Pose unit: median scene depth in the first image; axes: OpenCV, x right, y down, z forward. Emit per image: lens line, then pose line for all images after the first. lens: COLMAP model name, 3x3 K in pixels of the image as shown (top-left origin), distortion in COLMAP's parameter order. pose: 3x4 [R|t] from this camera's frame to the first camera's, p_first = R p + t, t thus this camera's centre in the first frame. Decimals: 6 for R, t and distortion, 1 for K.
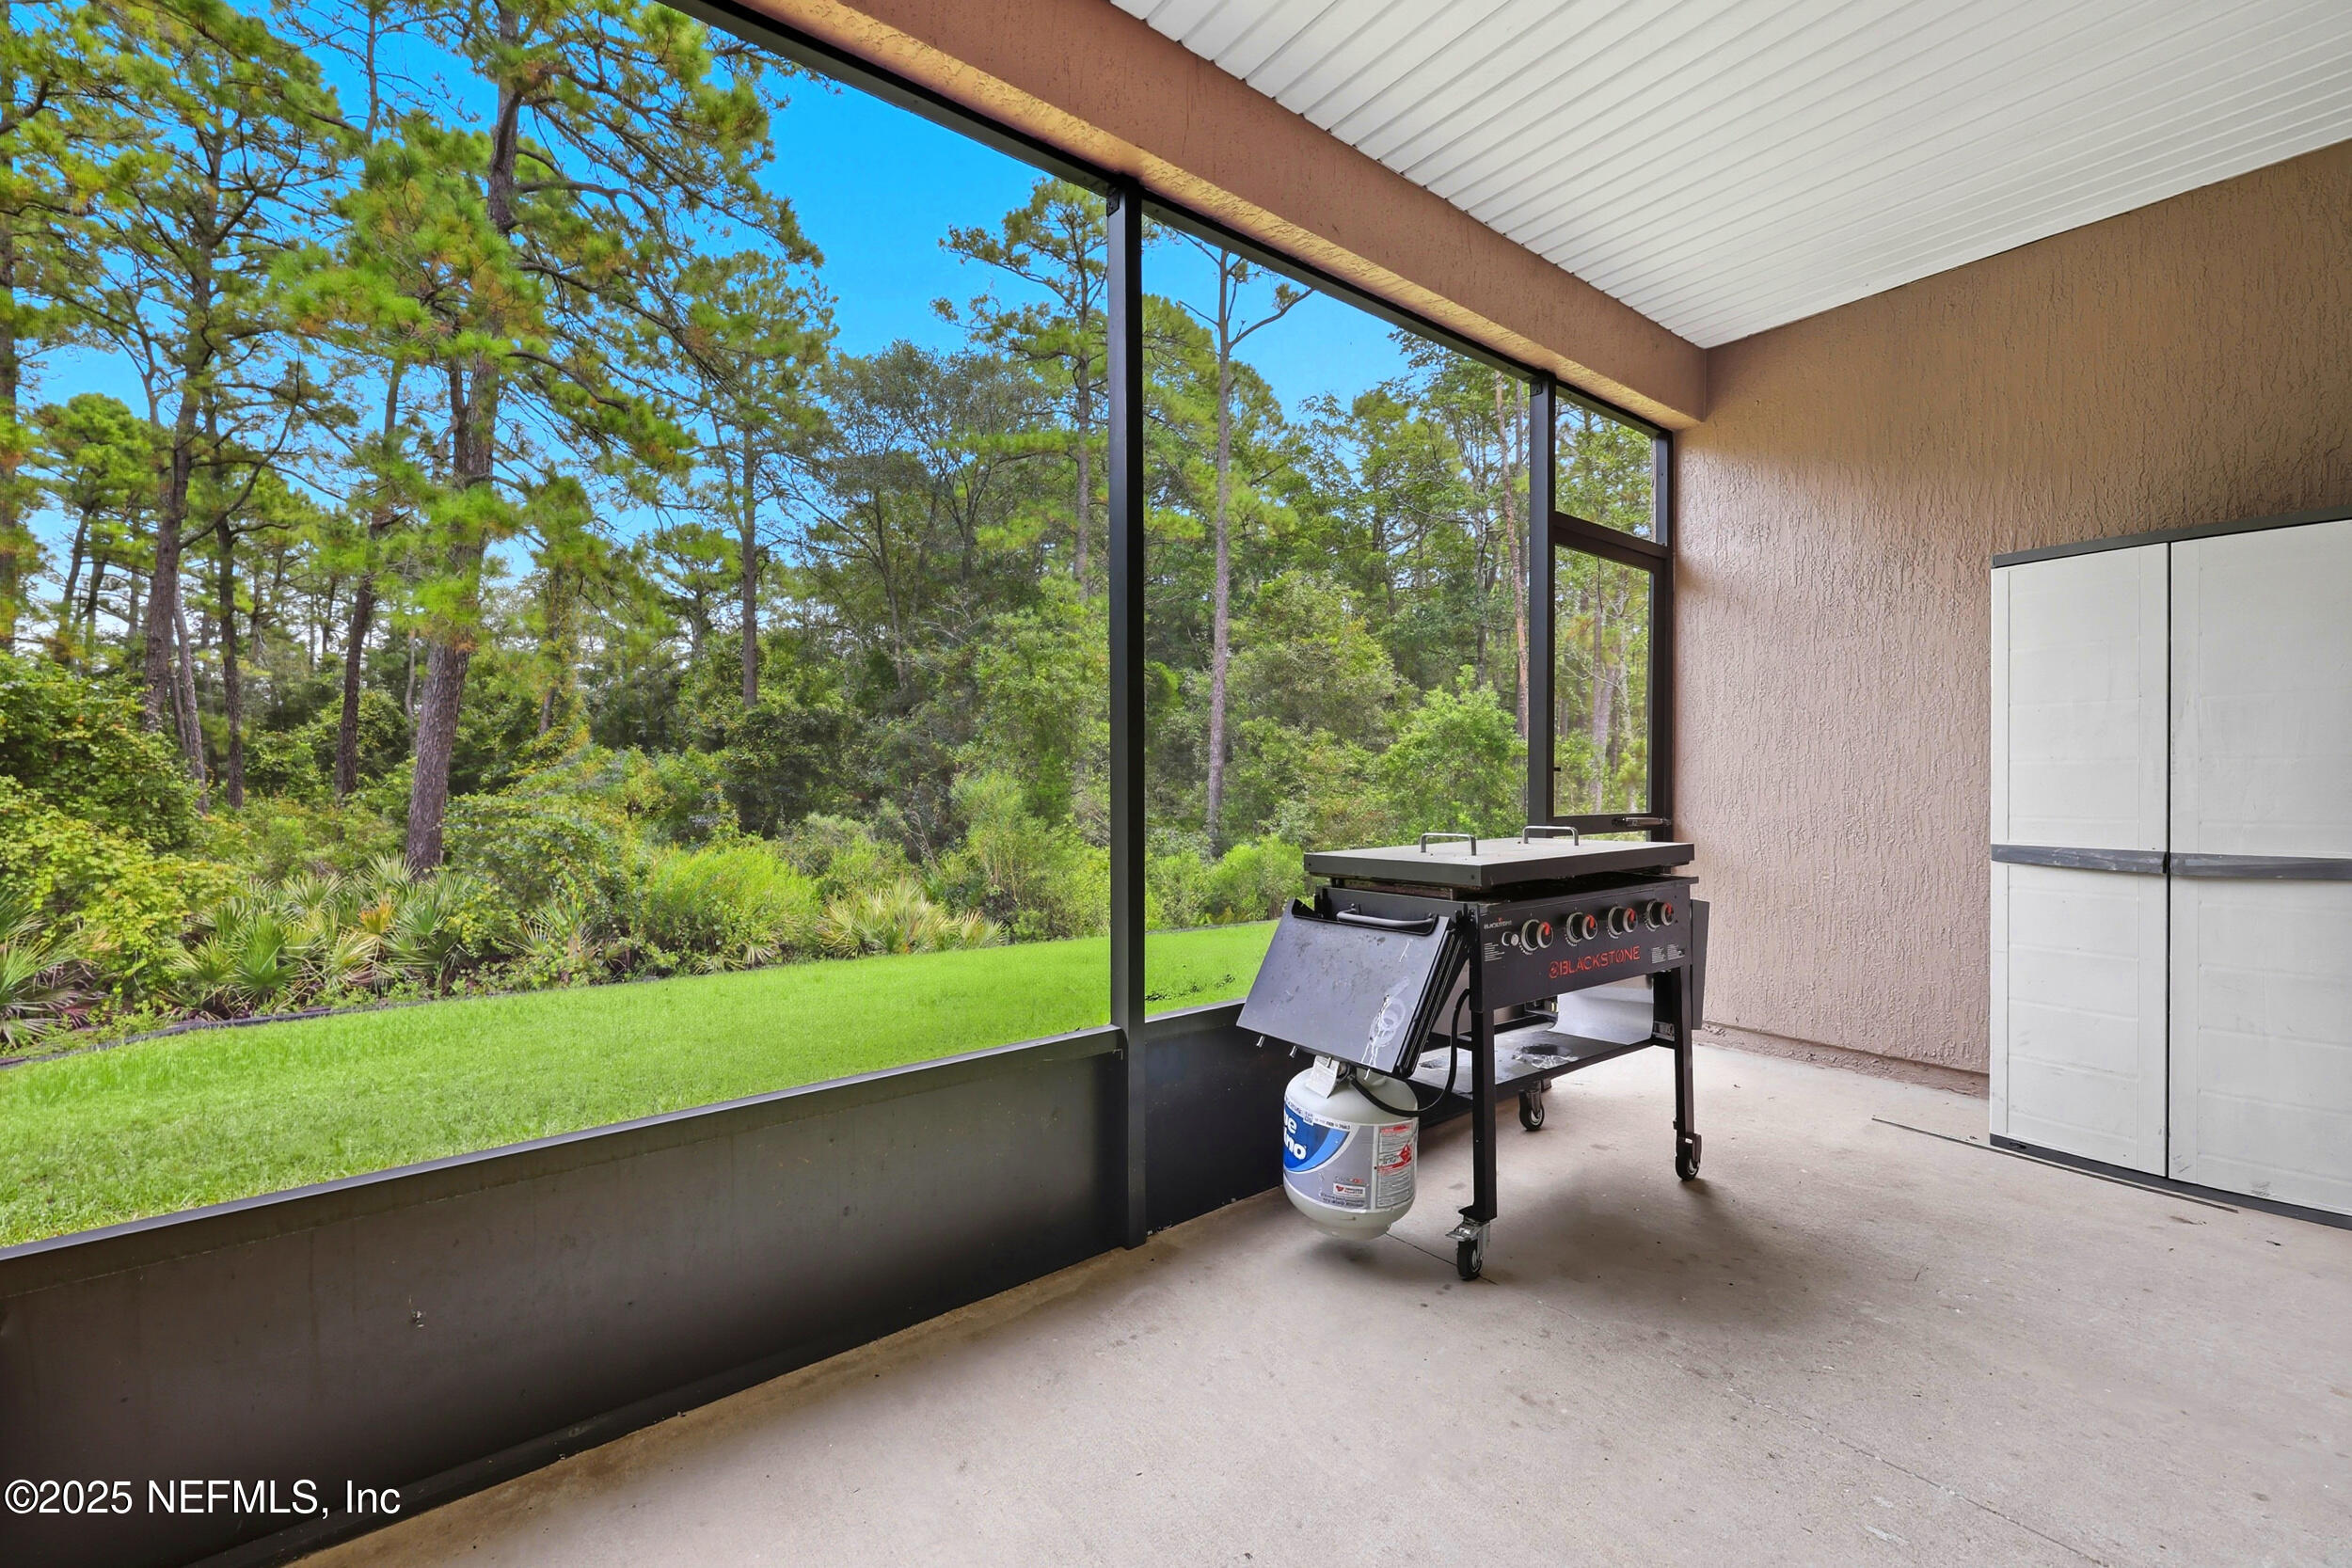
lens RADIAL K [[950.0, 0, 1171.8], [0, 950.0, 780.0], [0, 0, 1]] dist [0.000077, 0.000000]
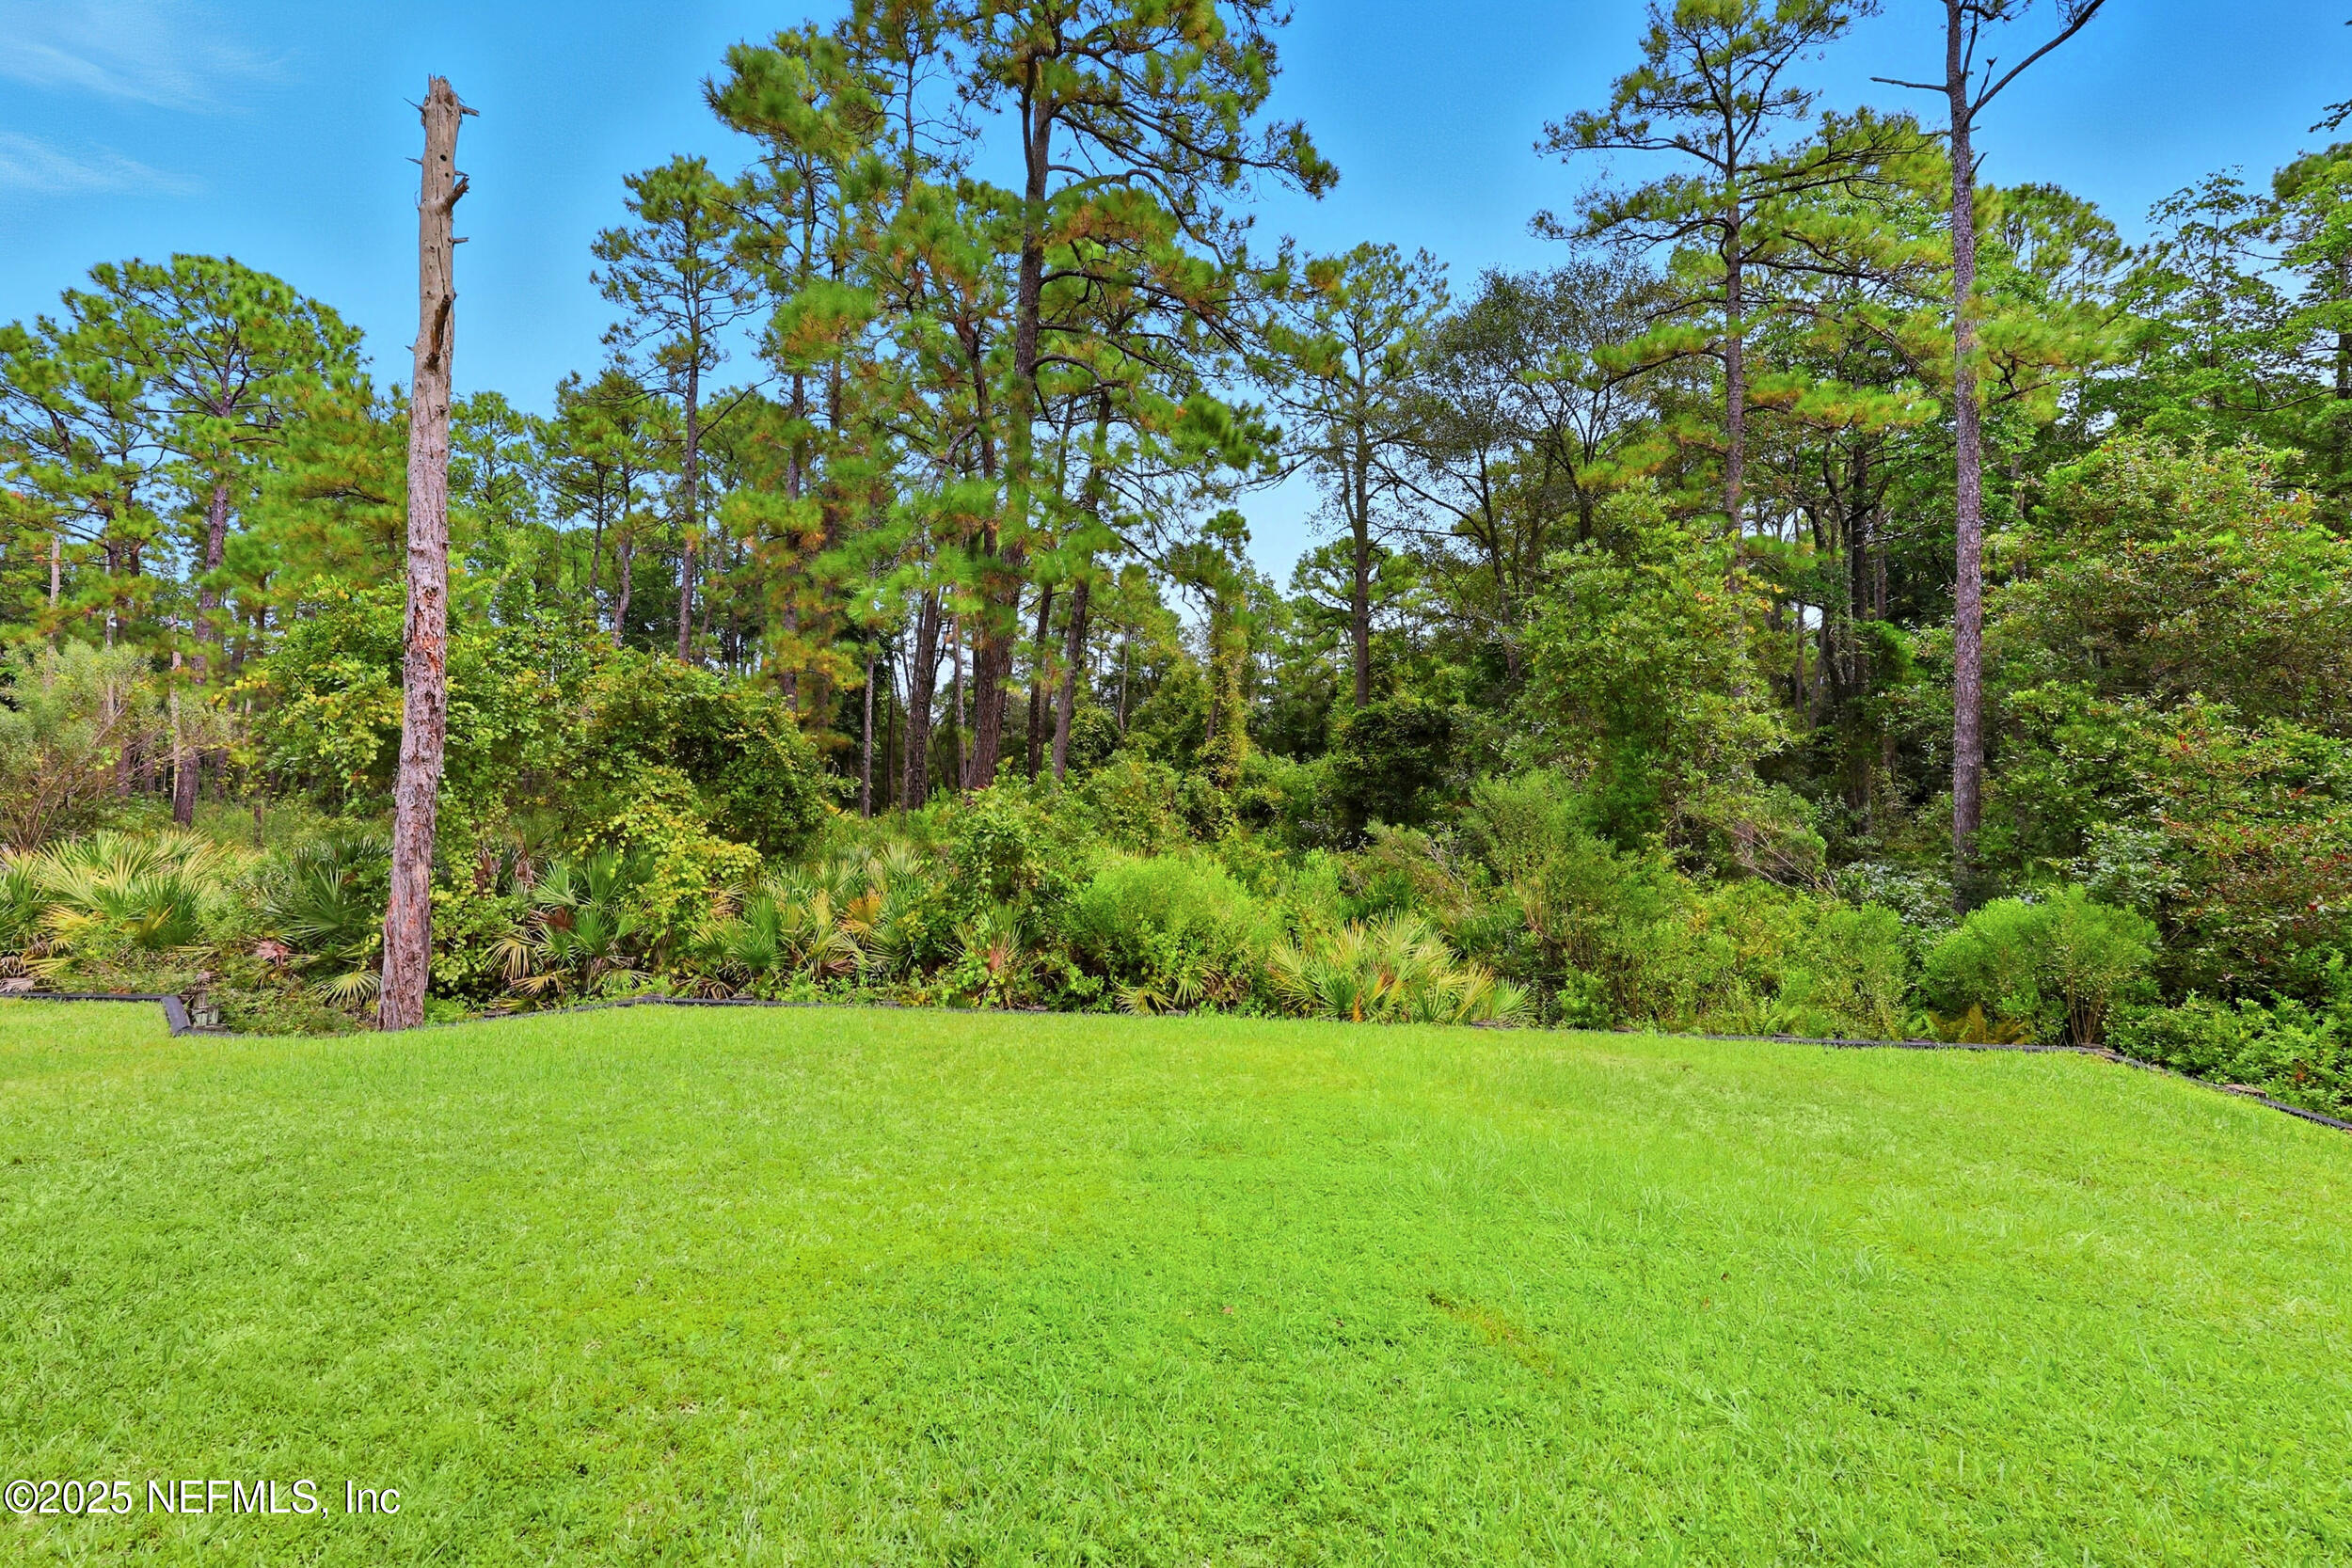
lens RADIAL K [[950.0, 0, 1238.9], [0, 950.0, 725.9], [0, 0, 1]] dist [0.000077, 0.000000]
pose [[0.785468, -0.030205, -0.618165, 0.057524], [-0.013308, 0.997753, -0.065662, 0.006052], [0.618759, 0.059802, 0.783301, 0.214699]]
